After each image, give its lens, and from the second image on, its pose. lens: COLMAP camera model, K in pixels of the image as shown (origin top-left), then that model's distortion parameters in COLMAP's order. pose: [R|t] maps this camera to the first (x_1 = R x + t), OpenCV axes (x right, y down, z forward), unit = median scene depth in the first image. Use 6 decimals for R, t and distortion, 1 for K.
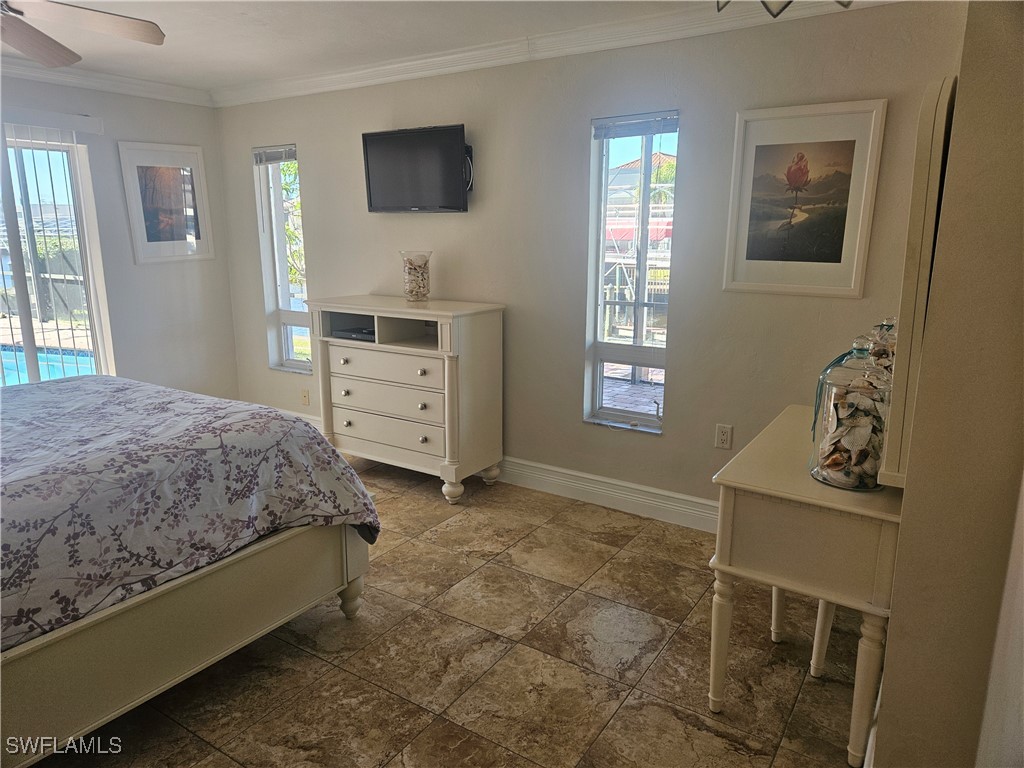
lens RADIAL K [[672.7, 0, 512.0], [0, 672.7, 384.0], [0, 0, 1]] dist [0.000803, -0.000205]
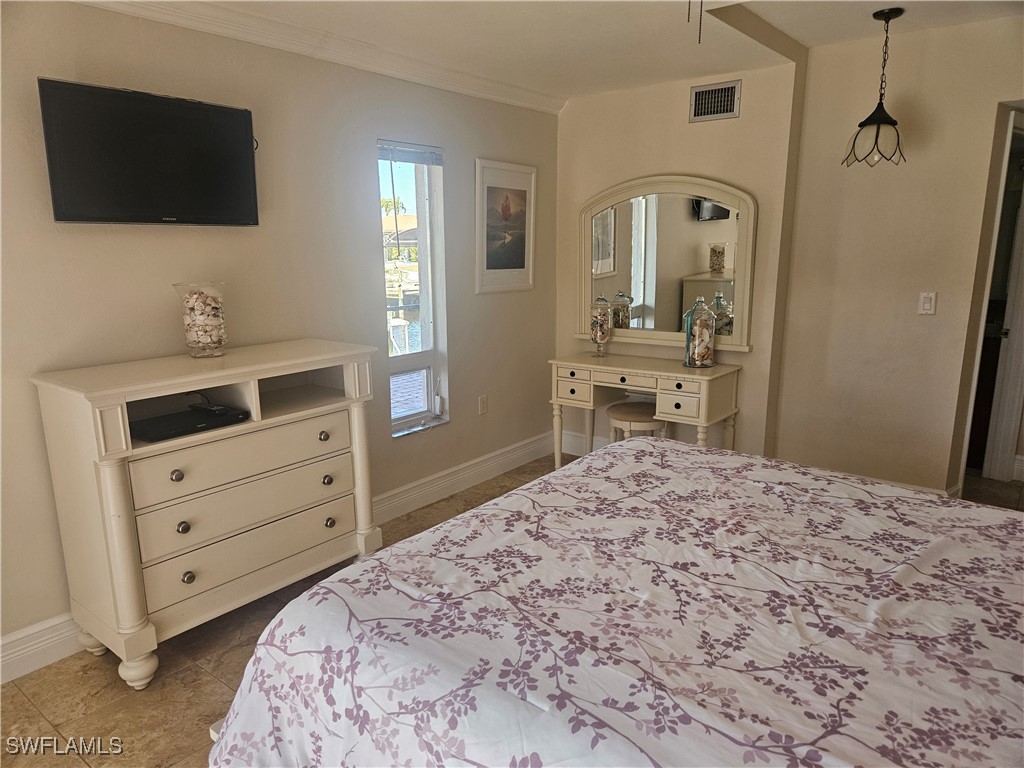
lens RADIAL K [[683.3, 0, 512.0], [0, 683.3, 384.0], [0, 0, 1]] dist [0.051770, -0.000006]
pose [[0.108922, -0.204444, 0.972799, -1.081974], [0.230178, 0.957212, 0.175396, -0.204033], [-0.967034, 0.204812, 0.151320, 0.827968]]
